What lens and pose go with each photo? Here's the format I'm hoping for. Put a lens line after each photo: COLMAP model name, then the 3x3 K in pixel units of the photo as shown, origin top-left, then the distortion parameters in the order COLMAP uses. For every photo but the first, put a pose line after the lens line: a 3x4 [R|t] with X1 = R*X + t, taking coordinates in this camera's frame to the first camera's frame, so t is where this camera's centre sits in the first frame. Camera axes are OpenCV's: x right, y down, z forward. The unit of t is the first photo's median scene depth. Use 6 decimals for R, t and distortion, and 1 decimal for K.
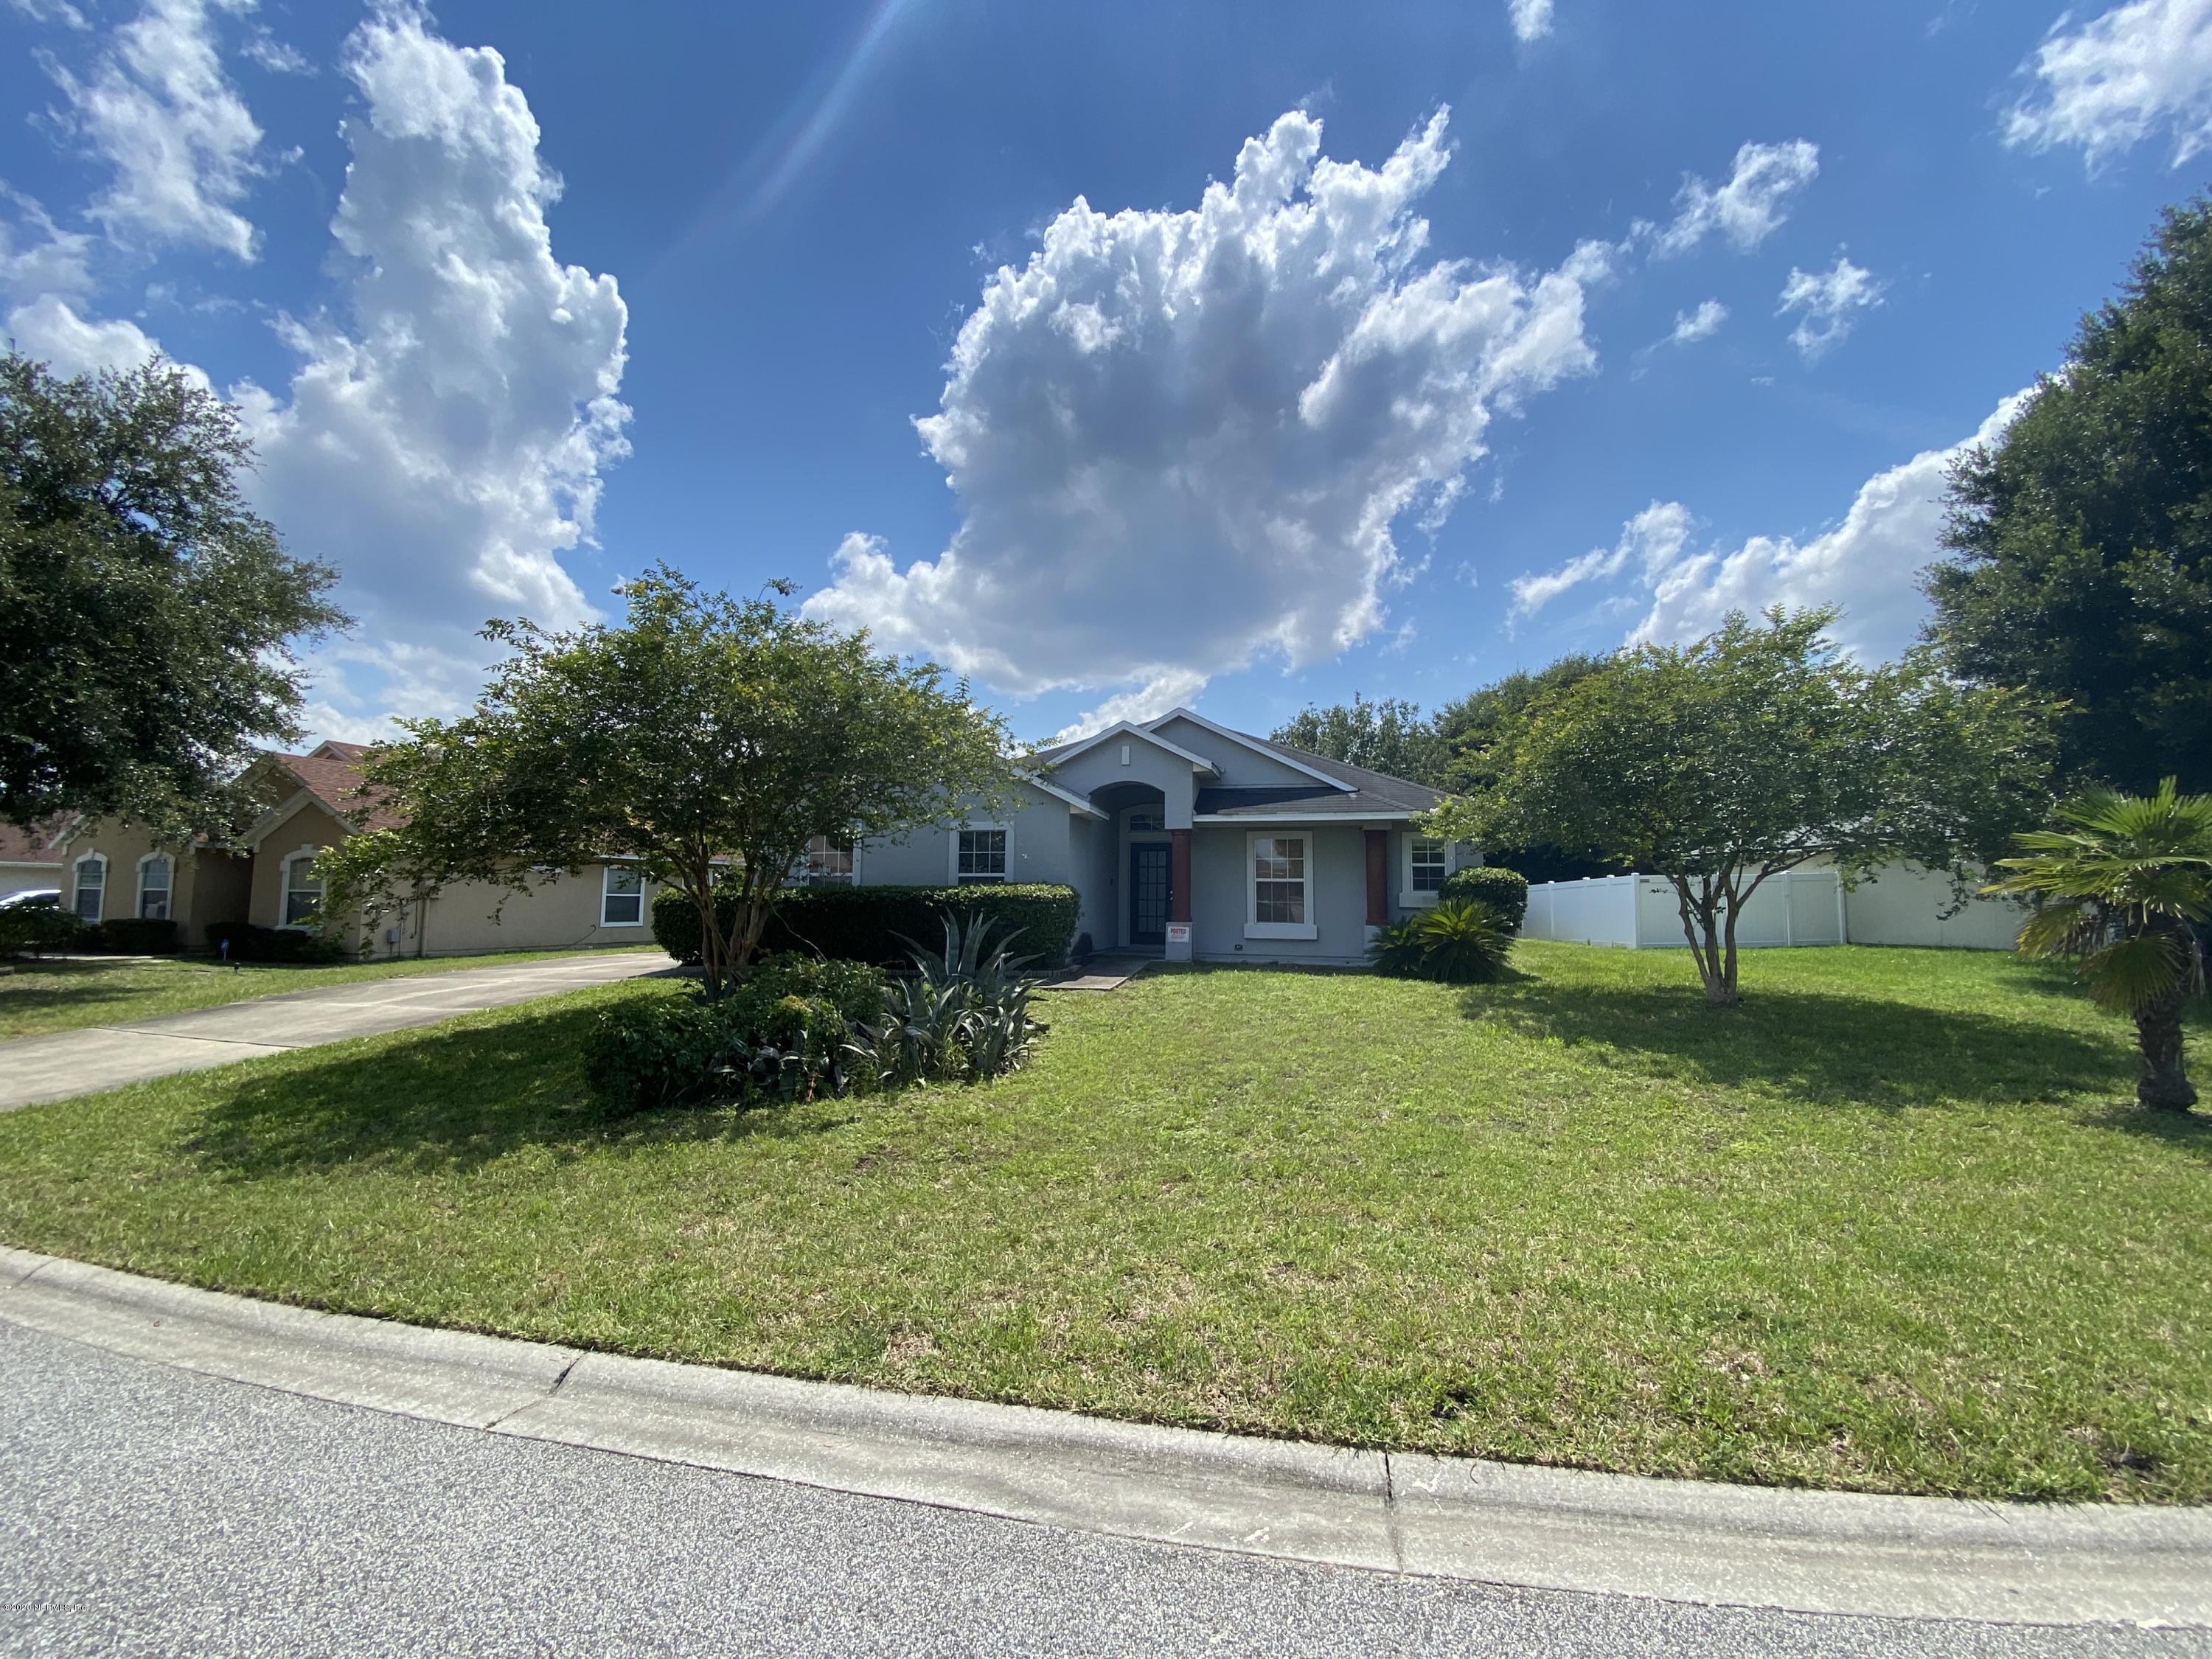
lens RADIAL K [[888.4, 0, 1105.2], [0, 888.4, 817.3], [0, 0, 1]] dist [-0.000903, -0.000163]
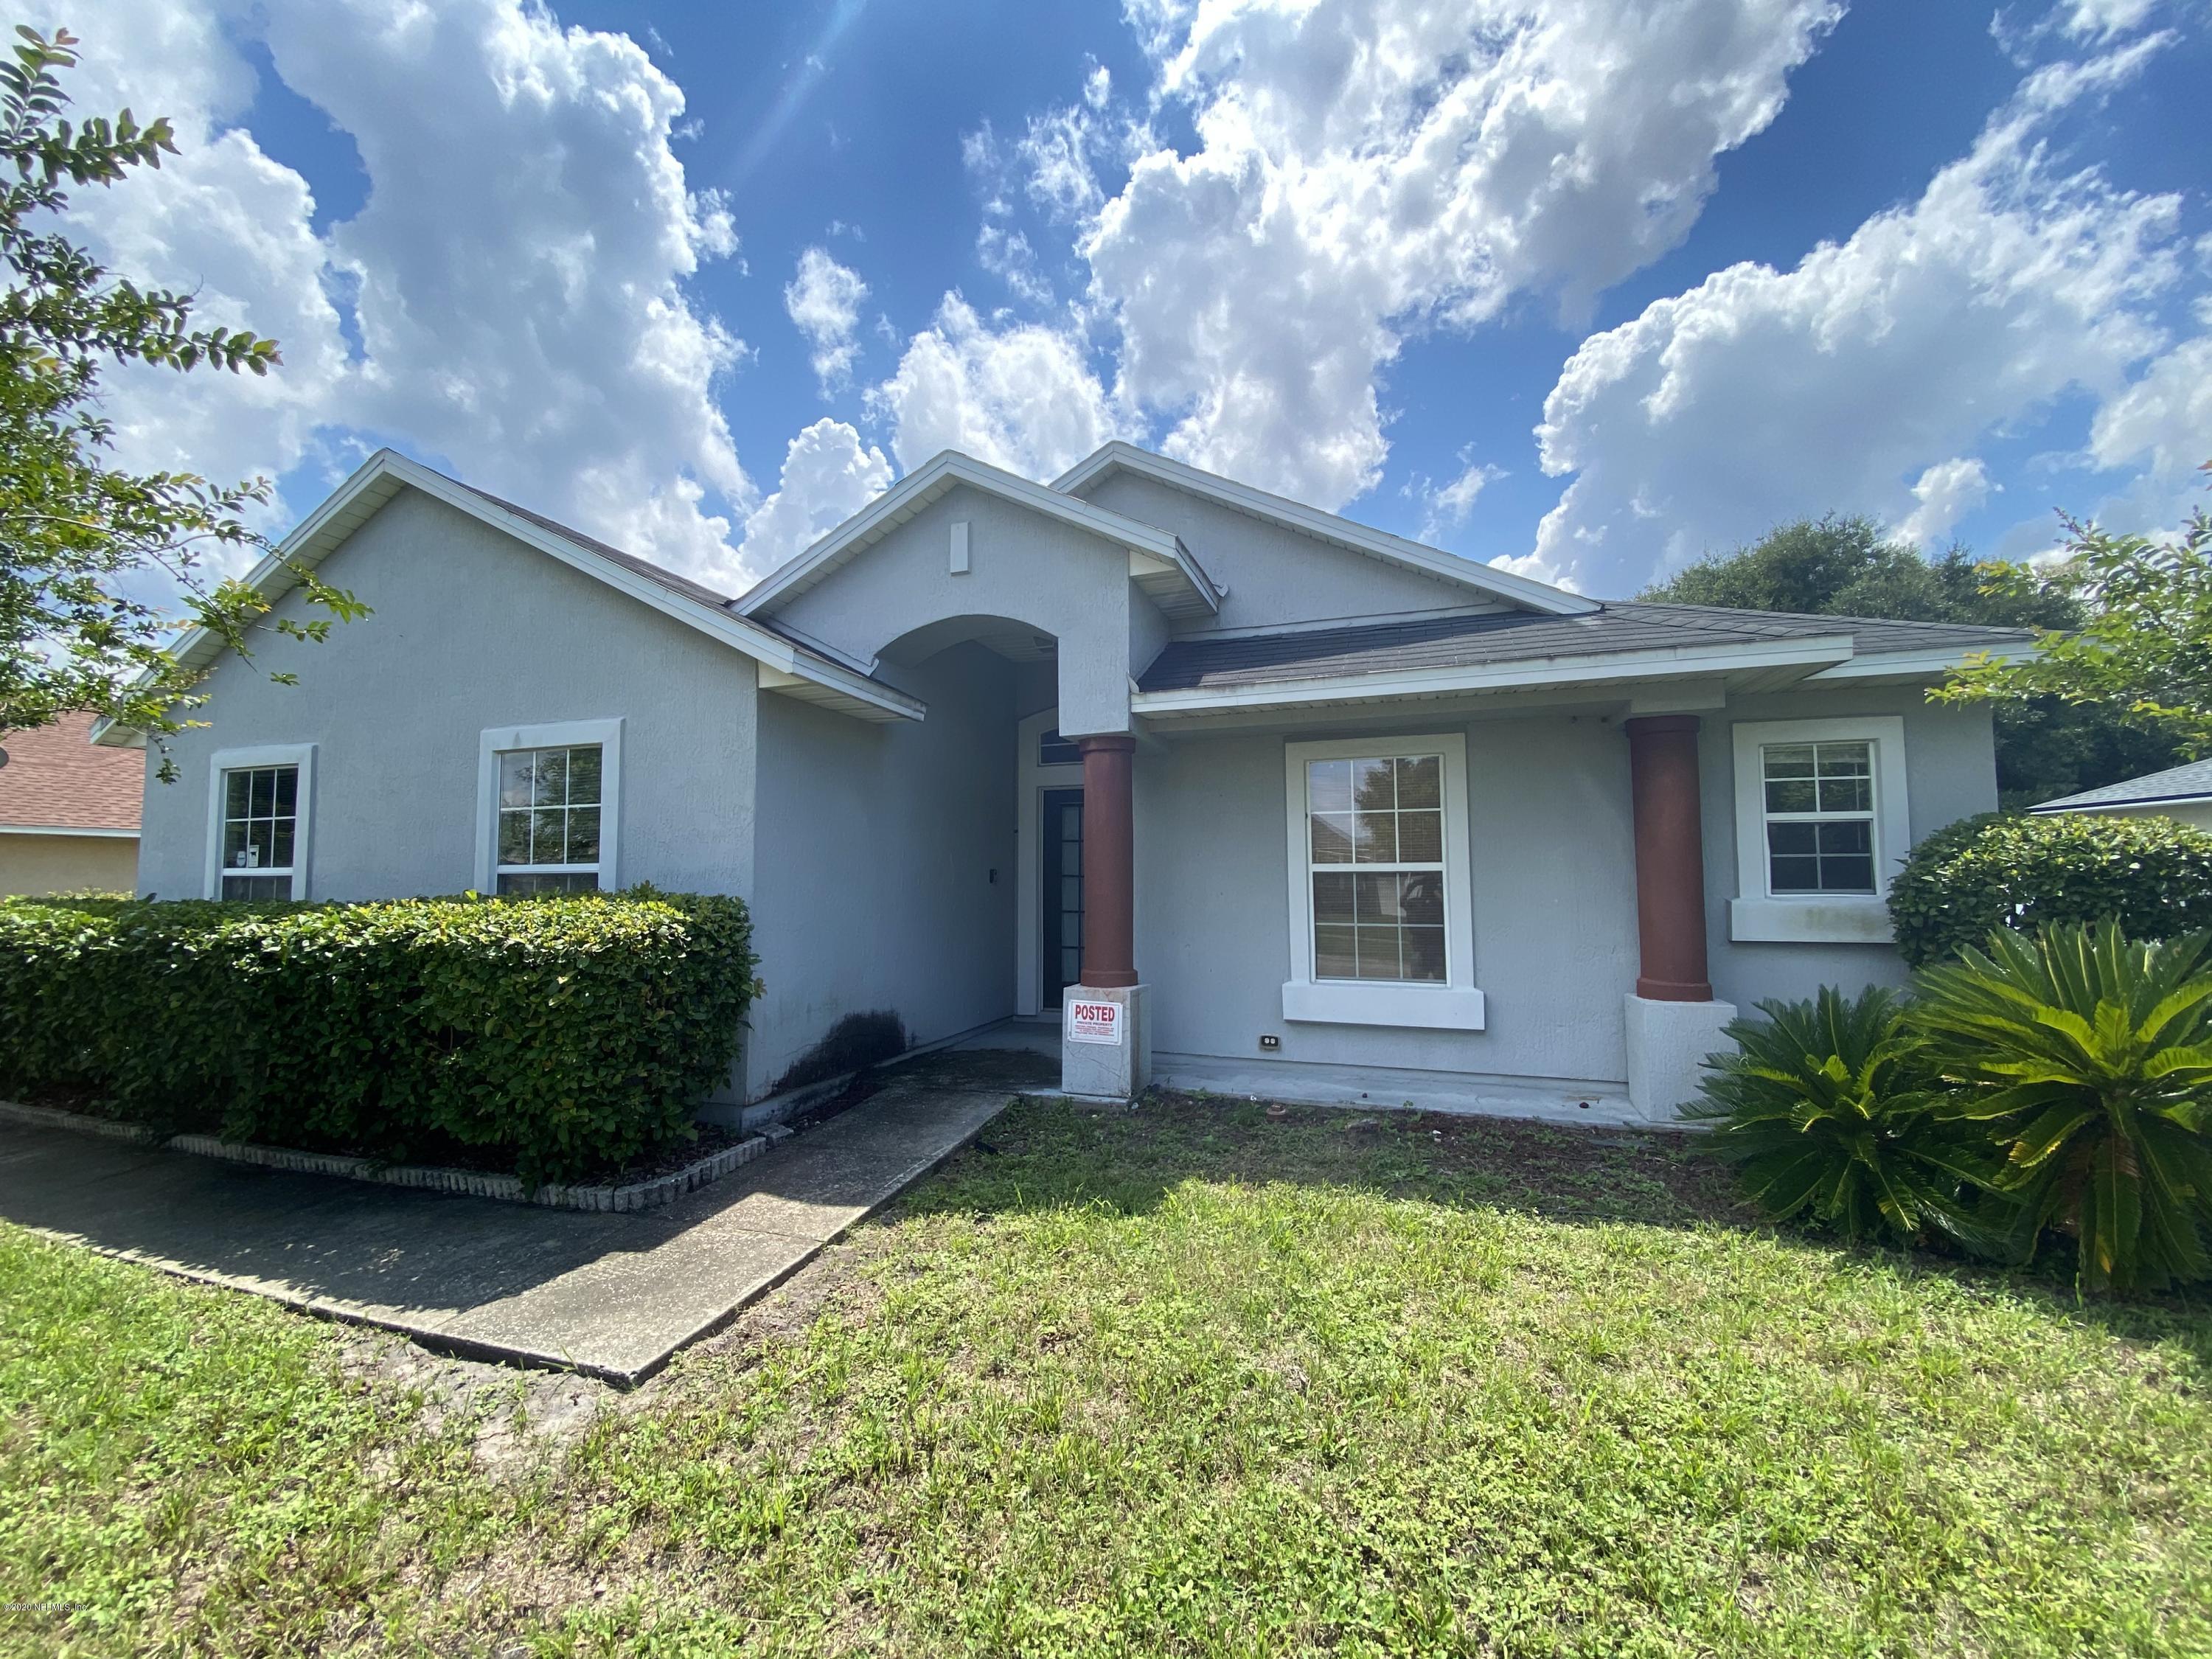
lens RADIAL K [[888.4, 0, 1105.2], [0, 888.4, 817.3], [0, 0, 1]] dist [-0.000903, -0.000163]
pose [[0.997526, -0.021426, -0.066959, 0.111218], [0.022526, 0.999623, 0.015716, 0.042067], [0.066597, -0.017186, 0.997632, 0.637014]]
